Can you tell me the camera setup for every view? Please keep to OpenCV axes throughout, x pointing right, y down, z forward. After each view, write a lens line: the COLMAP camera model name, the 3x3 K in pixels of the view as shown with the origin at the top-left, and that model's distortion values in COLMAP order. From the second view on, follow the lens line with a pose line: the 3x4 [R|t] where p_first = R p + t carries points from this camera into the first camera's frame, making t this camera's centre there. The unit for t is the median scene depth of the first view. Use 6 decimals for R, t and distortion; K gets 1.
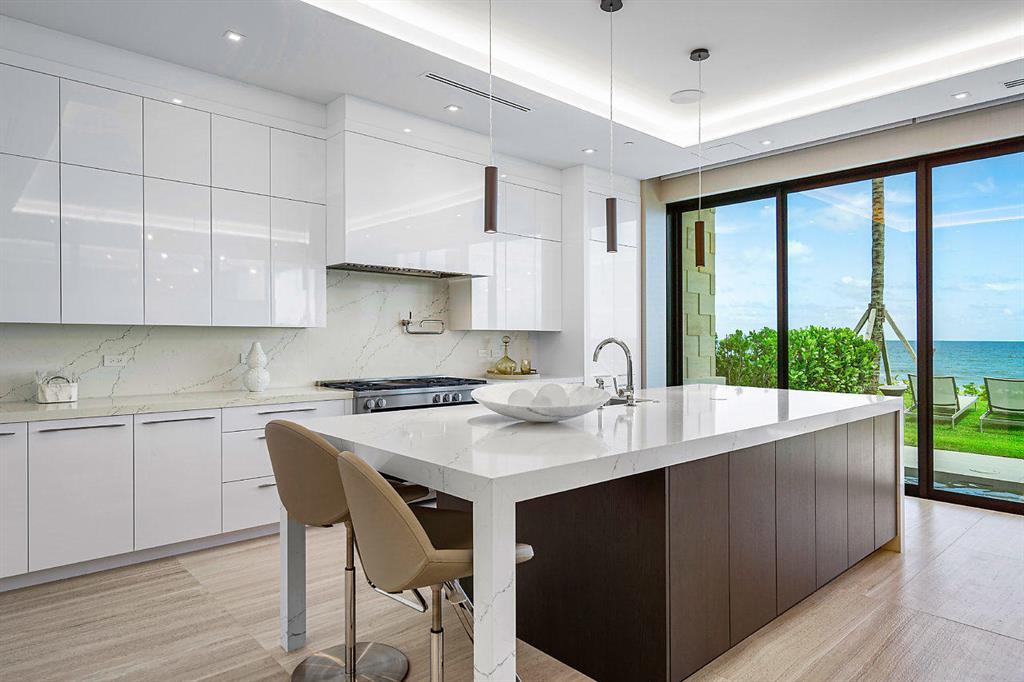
lens RADIAL K [[584.3, 0, 512.9], [0, 584.3, 341.2], [0, 0, 1]] dist [0.003856, 0.000688]
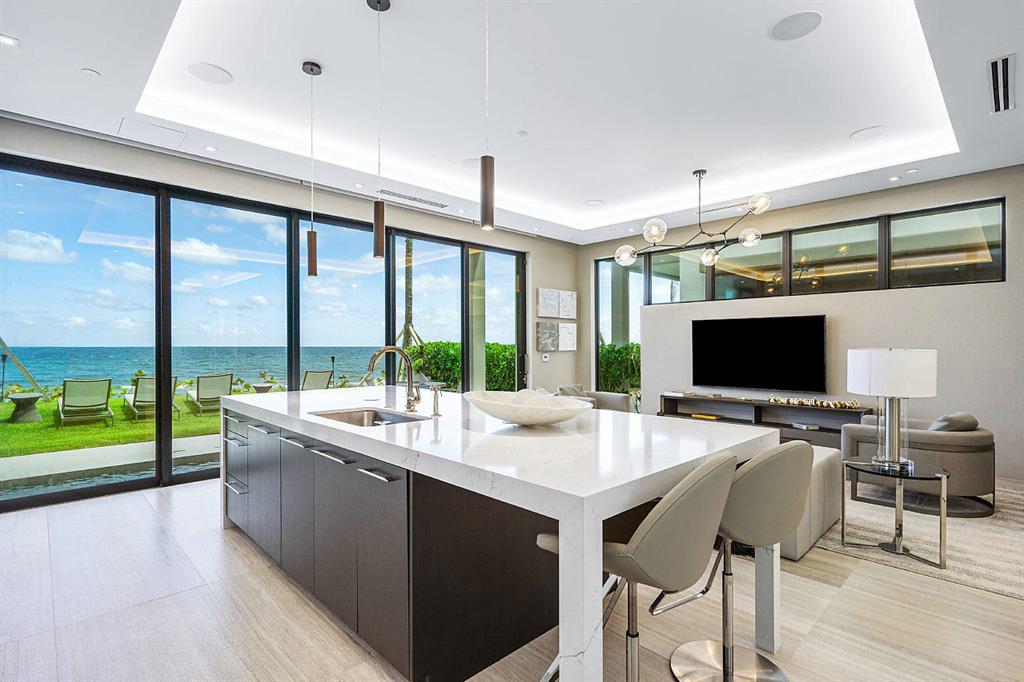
lens RADIAL K [[495.1, 0, 517.0], [0, 495.1, 344.6], [0, 0, 1]] dist [0.020078, 0.000280]
pose [[-0.015512, -0.003446, 0.999874, -0.321546], [0.006380, 0.999973, 0.003545, -0.005756], [-0.999859, 0.006434, -0.015490, 0.374570]]
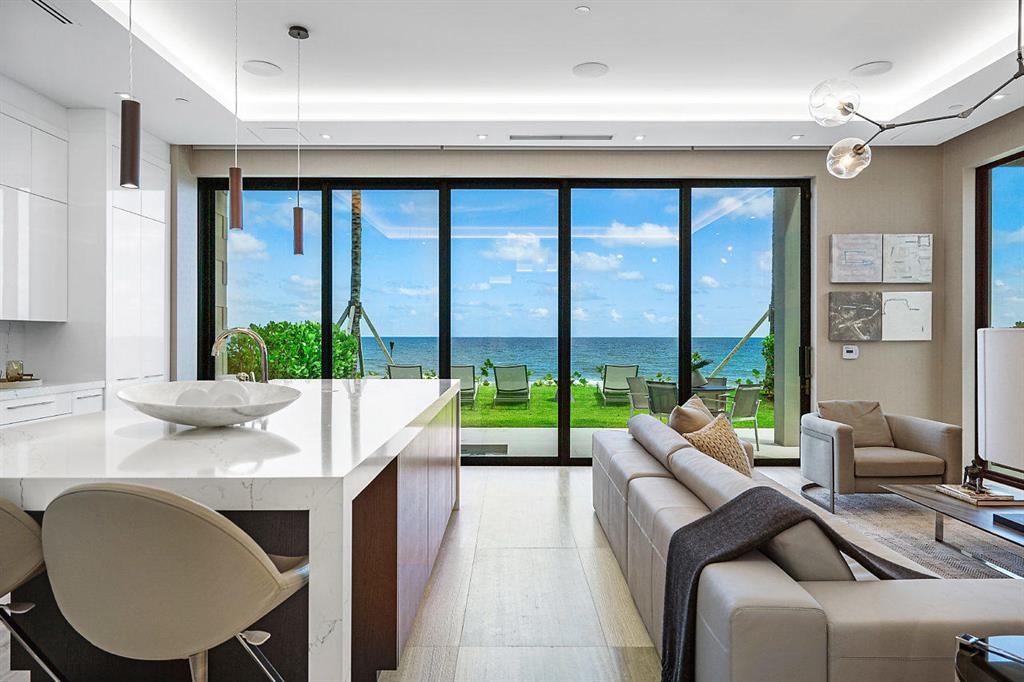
lens RADIAL K [[616.2, 0, 510.8], [0, 616.2, 334.4], [0, 0, 1]] dist [0.023935, -0.000548]
pose [[0.694746, -0.003245, 0.719248, -0.087402], [0.005917, 0.999982, -0.001204, 0.003091], [-0.719231, 0.005092, 0.694752, 0.024764]]
